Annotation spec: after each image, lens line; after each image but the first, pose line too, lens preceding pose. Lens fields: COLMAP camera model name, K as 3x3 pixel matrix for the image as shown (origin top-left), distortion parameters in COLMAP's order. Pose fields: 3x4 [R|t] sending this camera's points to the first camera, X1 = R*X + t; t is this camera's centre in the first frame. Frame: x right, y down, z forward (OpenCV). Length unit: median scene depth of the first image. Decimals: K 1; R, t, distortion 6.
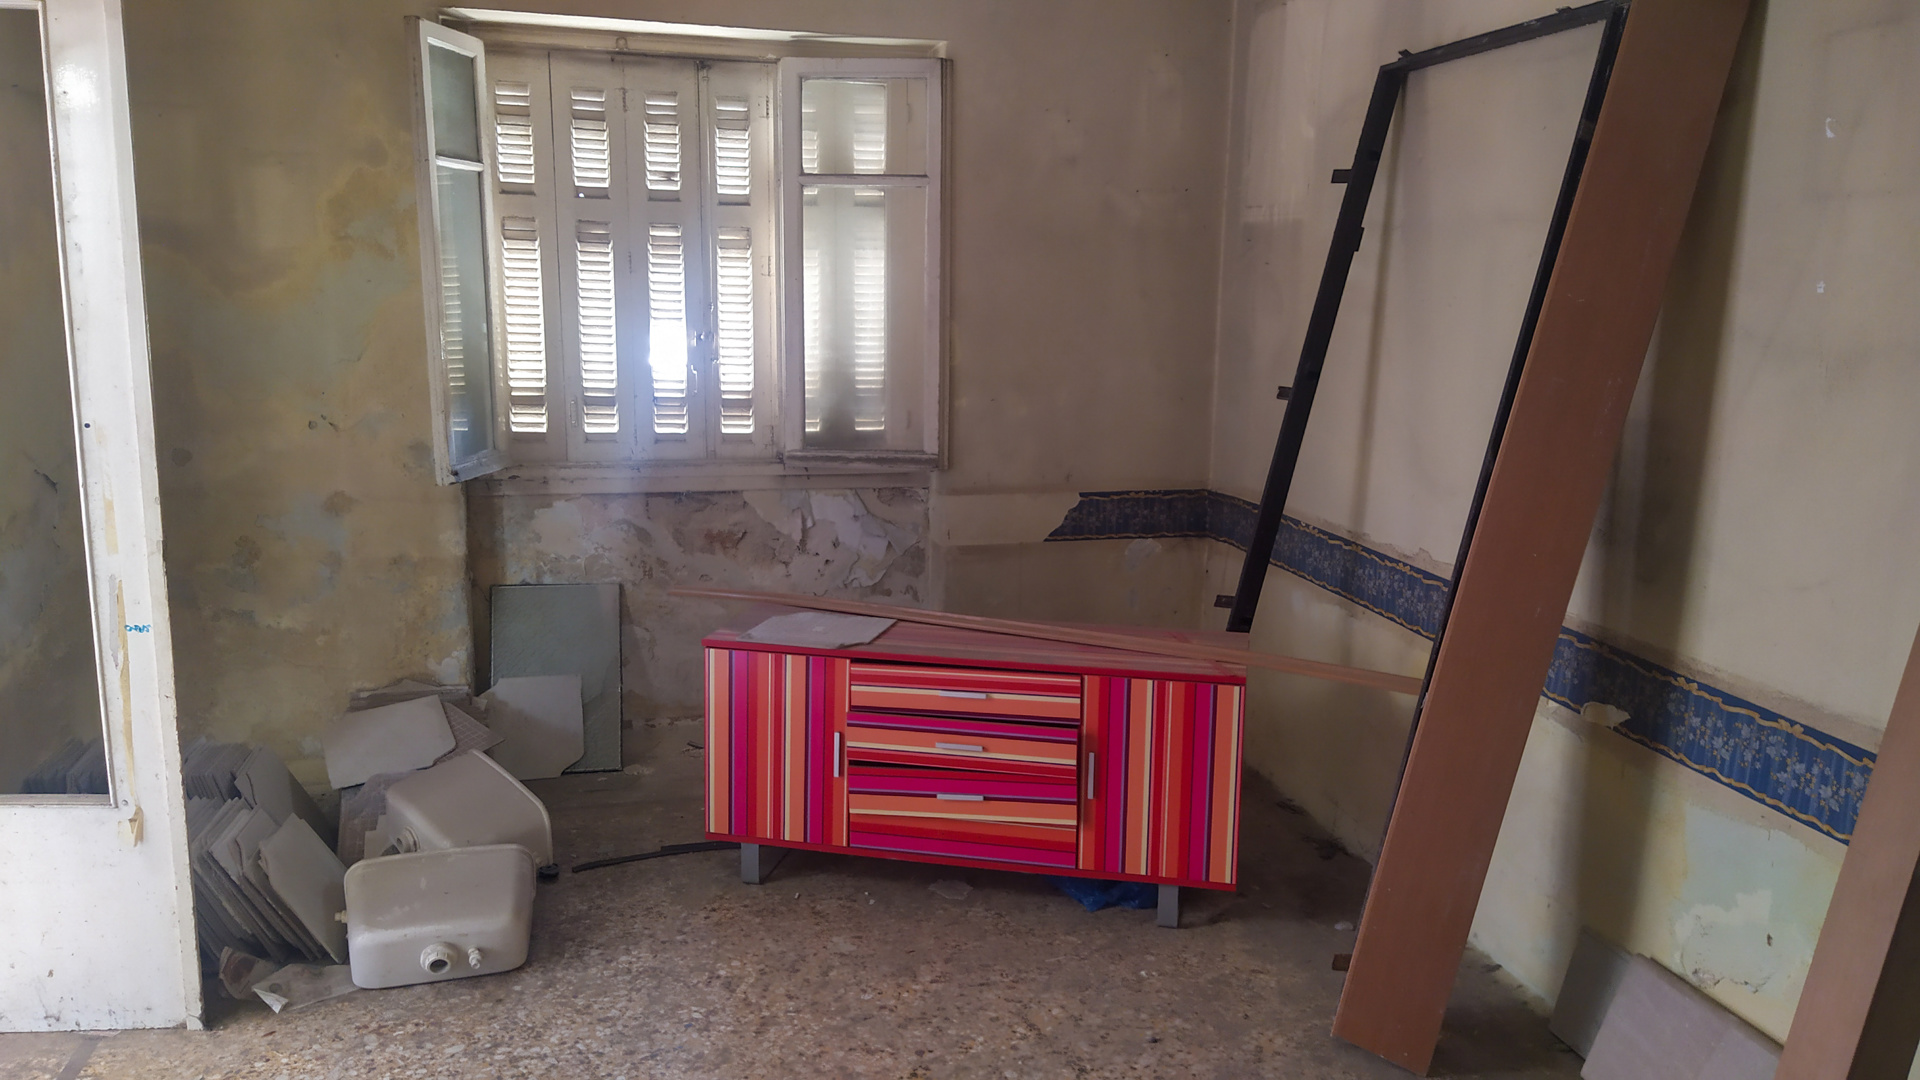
lens RADIAL K [[1384.4, 0, 965.3], [0, 1384.4, 530.2], [0, 0, 1]] dist [0.090340, -0.127098]
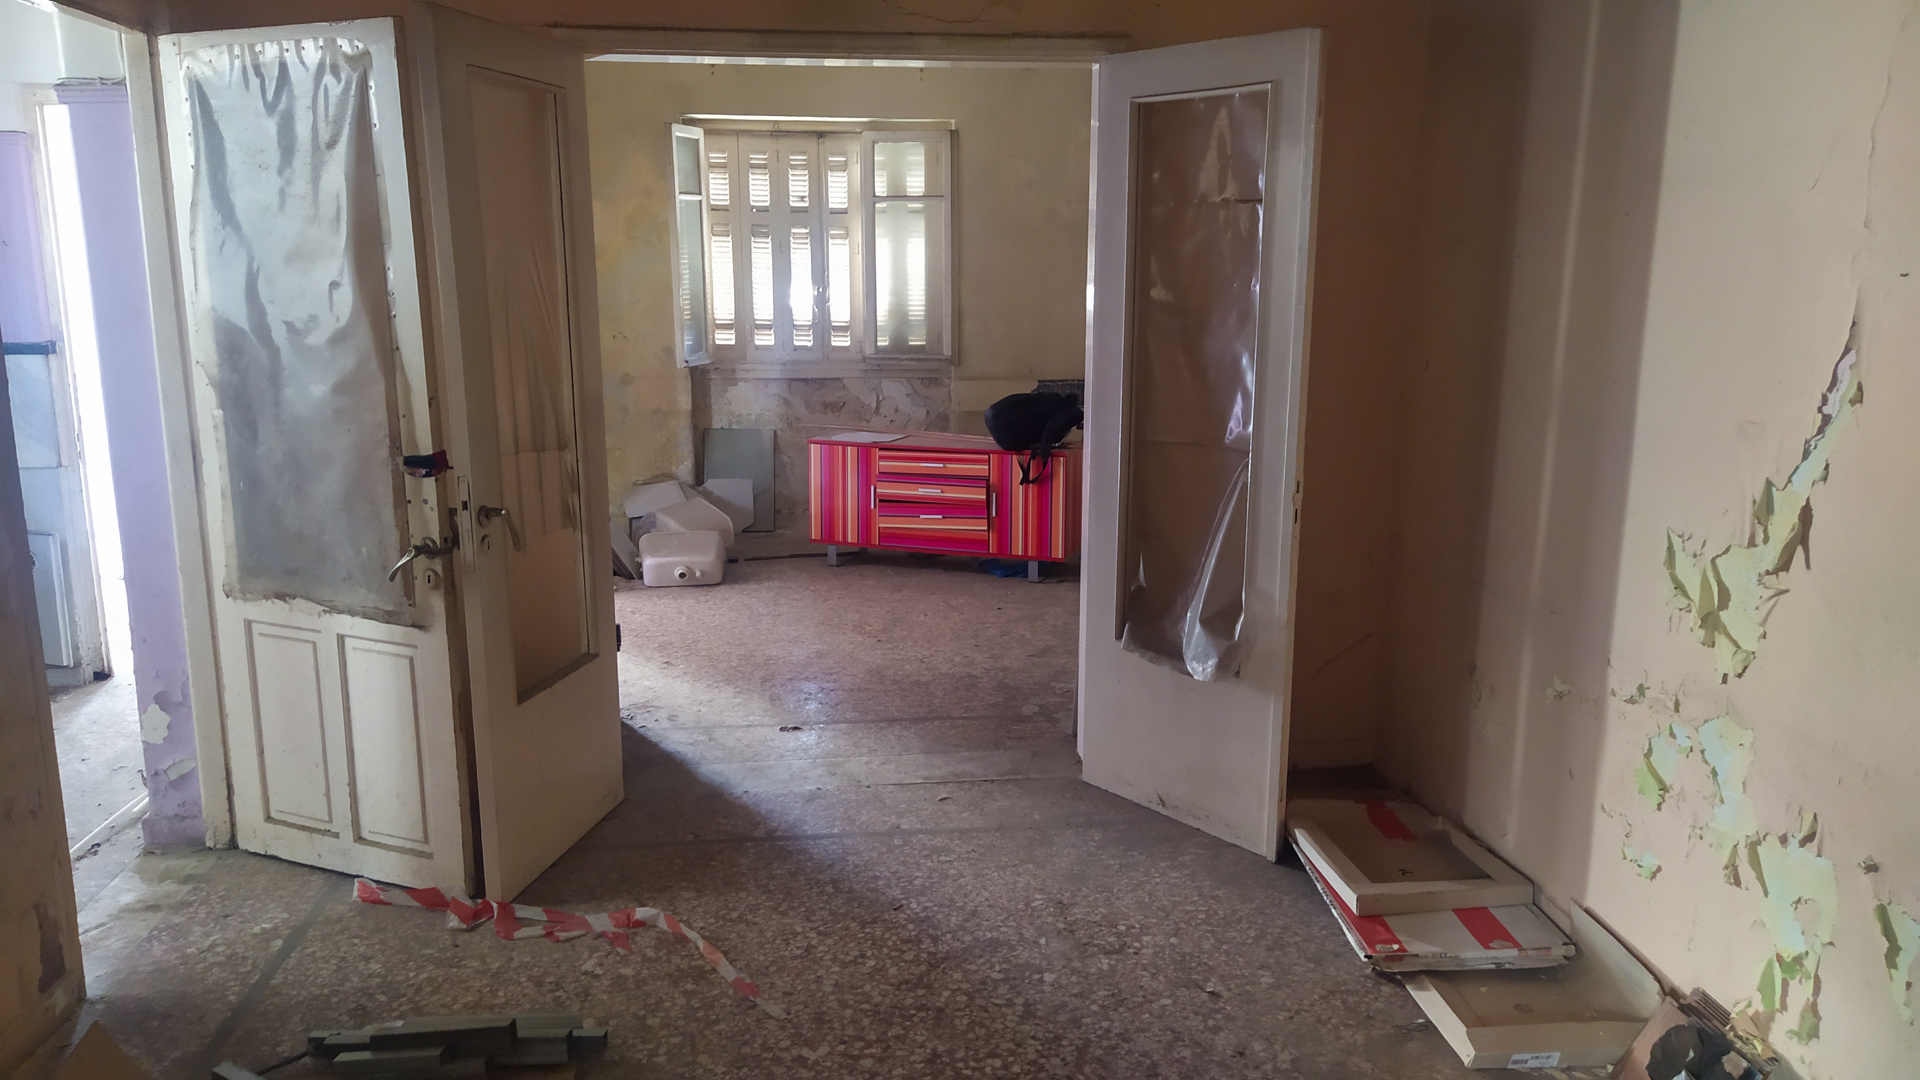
lens RADIAL K [[1384.4, 0, 965.3], [0, 1384.4, 530.2], [0, 0, 1]] dist [0.090340, -0.127098]
pose [[0.990709, 0.014369, -0.135239, 0.240231], [-0.011538, 0.999698, 0.021698, 0.128264], [0.135510, -0.019937, 0.990575, -0.738950]]
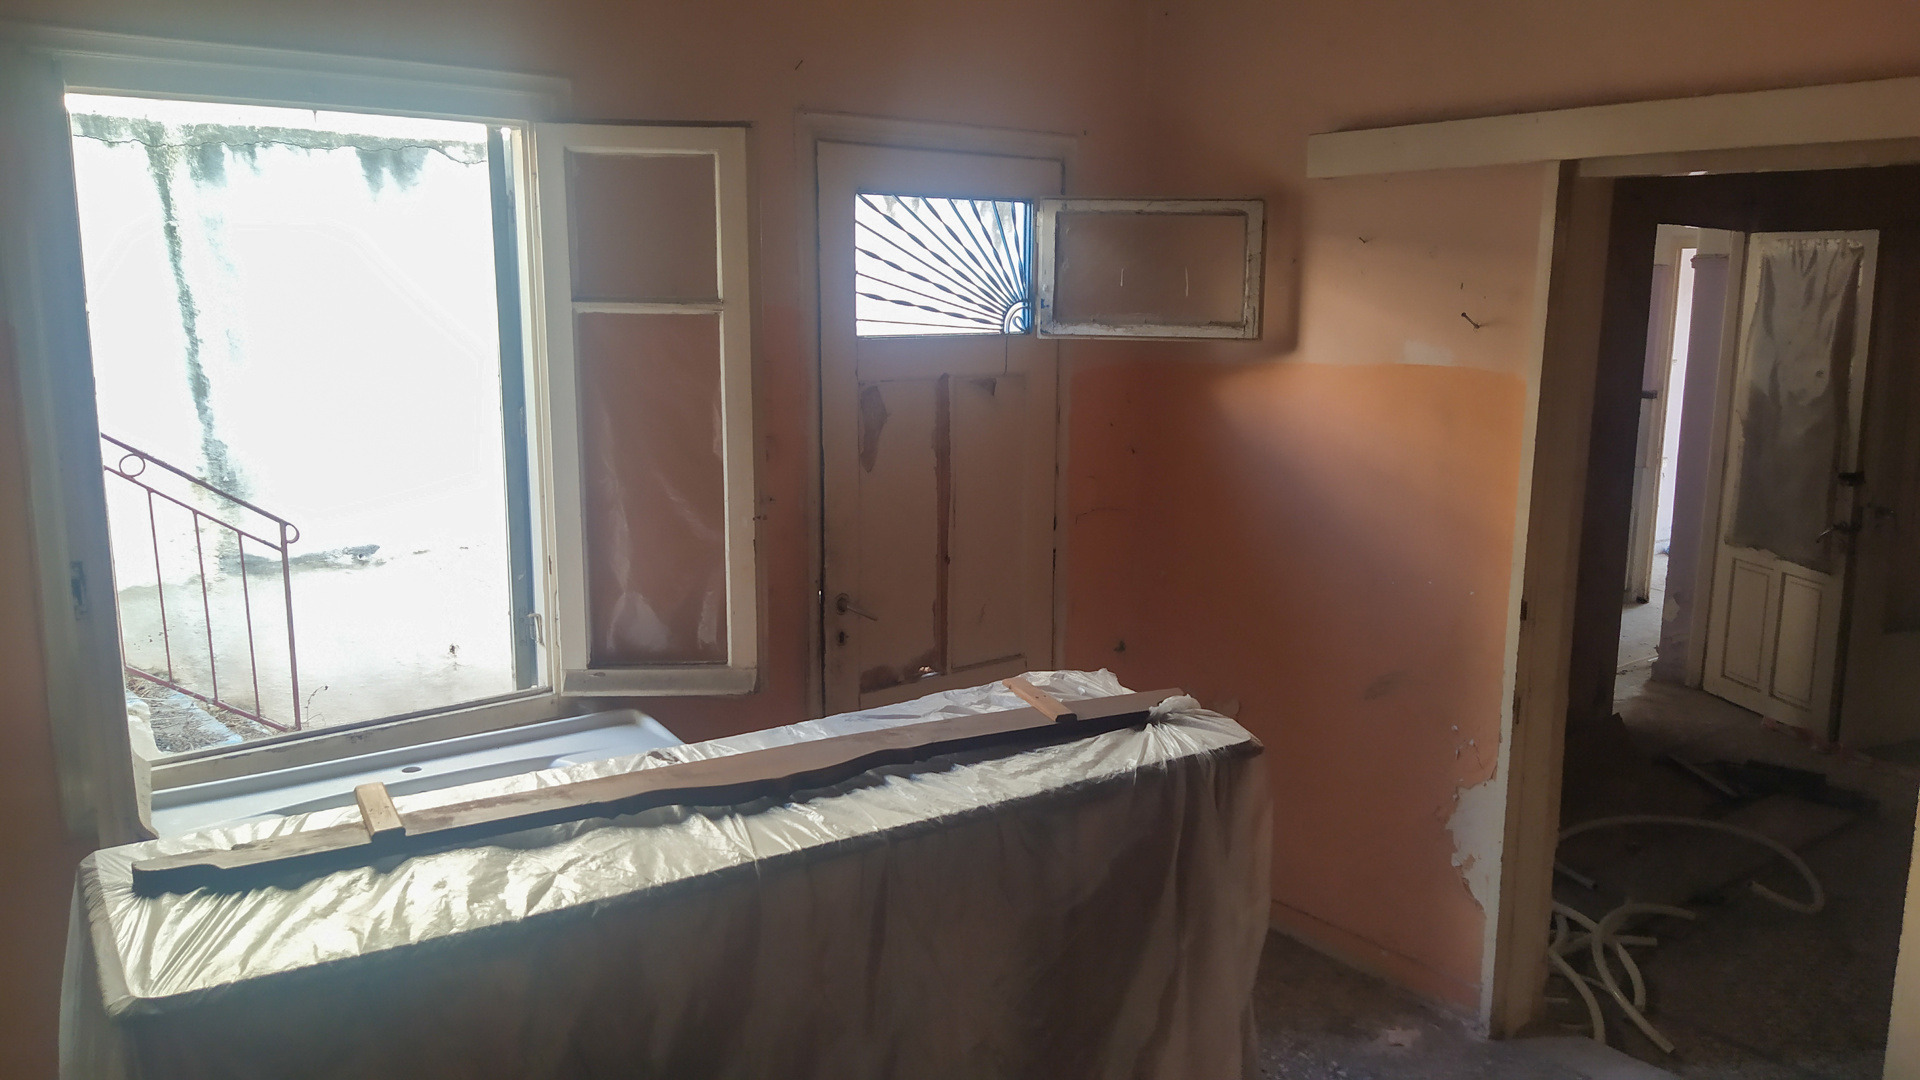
lens RADIAL K [[1384.4, 0, 965.3], [0, 1384.4, 530.2], [0, 0, 1]] dist [0.090340, -0.127098]
pose [[0.405167, 0.147784, -0.902219, 1.183232], [-0.158539, 0.983255, 0.089861, 0.218152], [0.900391, 0.106628, 0.421812, -1.920084]]
